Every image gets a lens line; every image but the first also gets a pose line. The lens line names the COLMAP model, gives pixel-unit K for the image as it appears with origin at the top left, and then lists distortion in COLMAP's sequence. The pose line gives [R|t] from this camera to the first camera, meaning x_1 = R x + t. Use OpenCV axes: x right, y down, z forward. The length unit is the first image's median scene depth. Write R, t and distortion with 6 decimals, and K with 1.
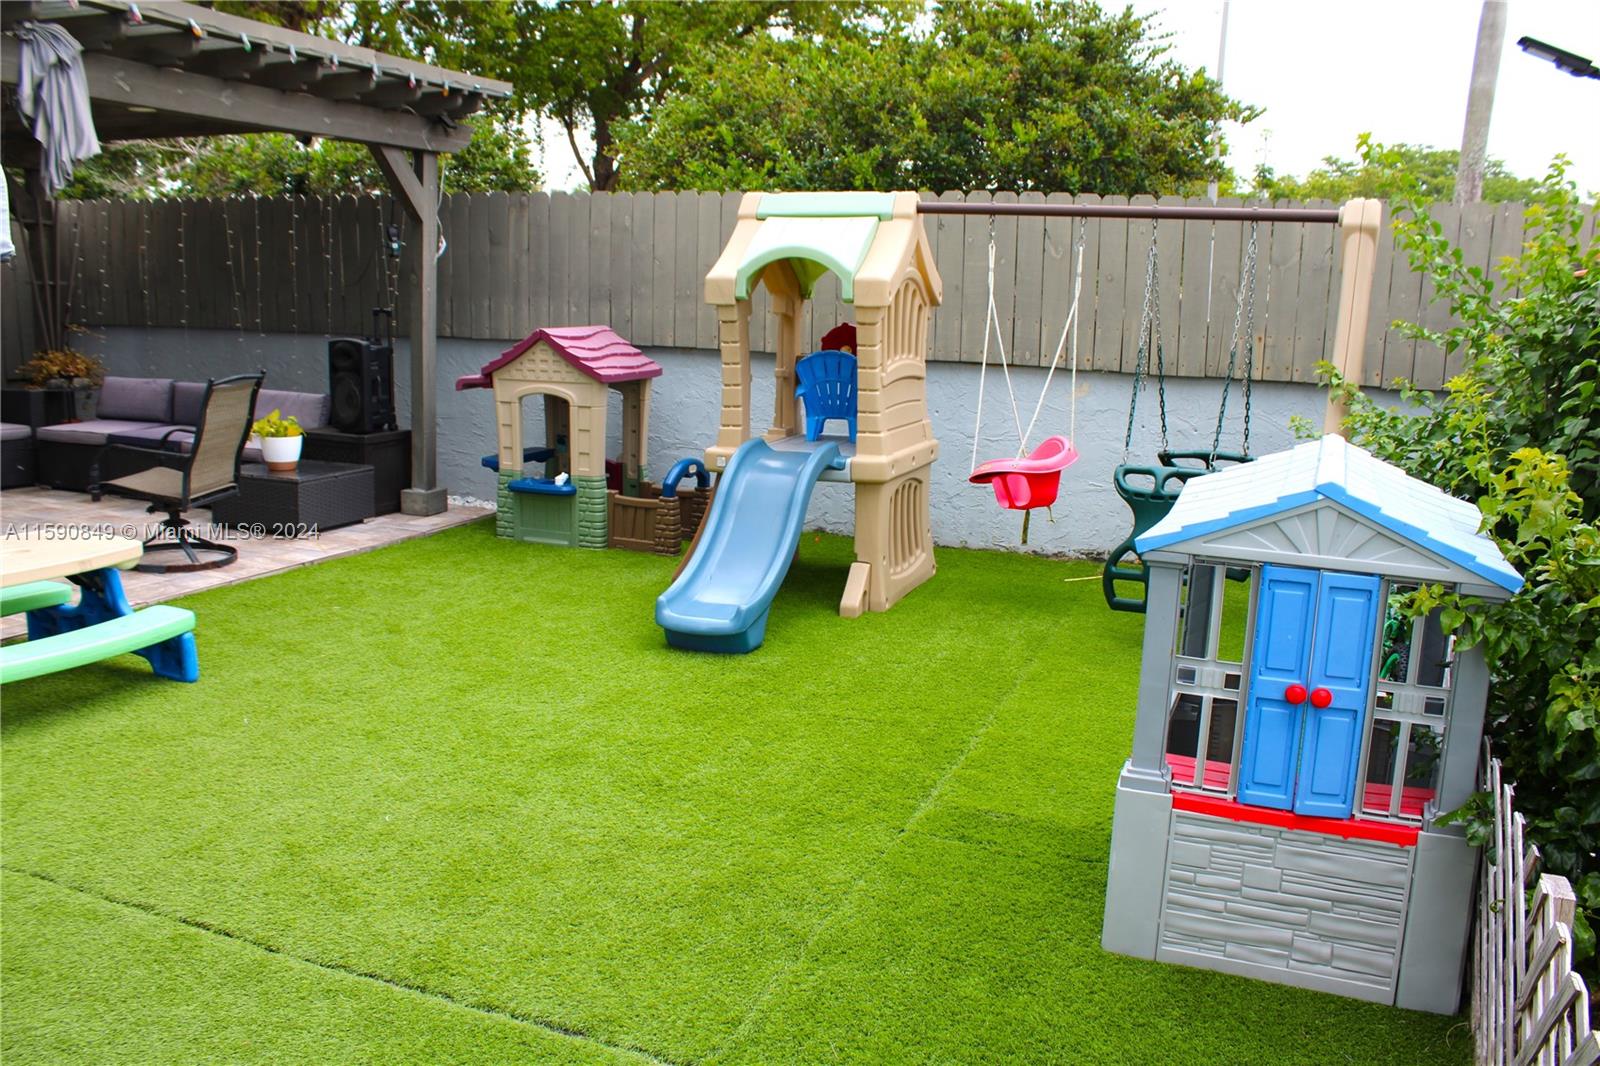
lens RADIAL K [[1322.7, 0, 795.4], [0, 1322.7, 518.6], [0, 0, 1]] dist [-0.152495, 0.116971]
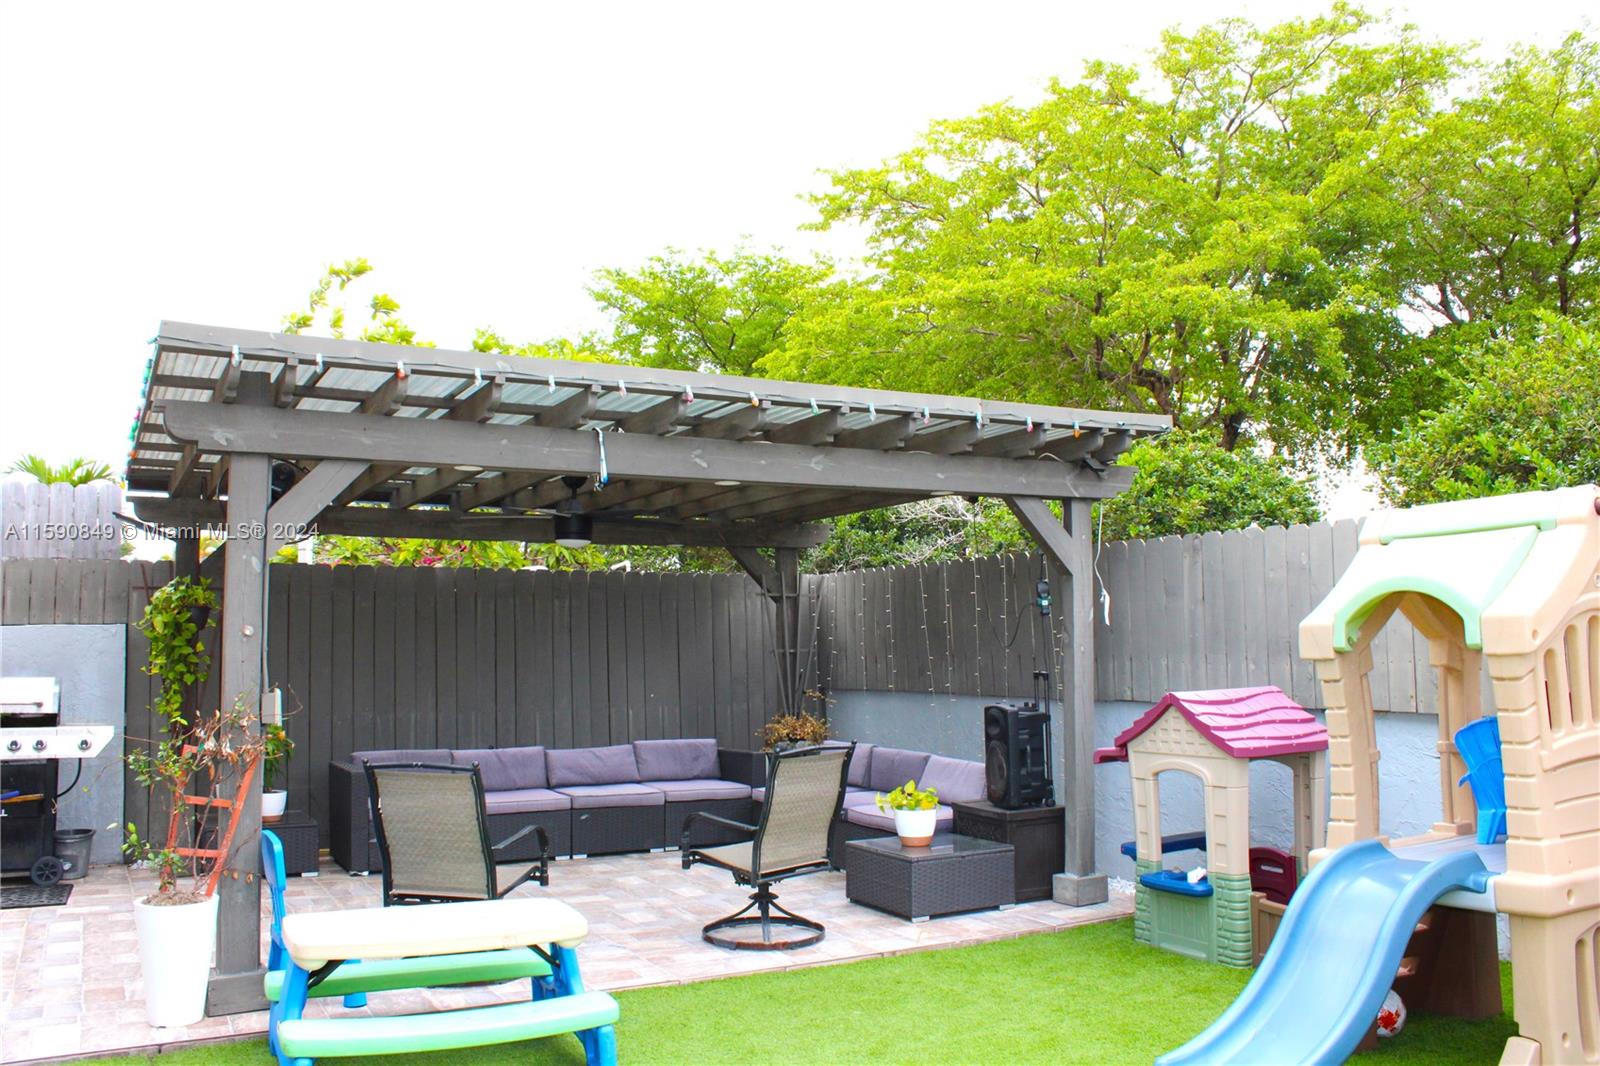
lens RADIAL K [[1322.7, 0, 798.6], [0, 1322.7, 537.5], [0, 0, 1]] dist [-0.152495, 0.116971]
pose [[0.764494, -0.090274, -0.638279, 0.159269], [-0.075096, 0.970932, -0.227268, -0.031486], [0.640242, 0.221677, 0.735493, 0.199994]]
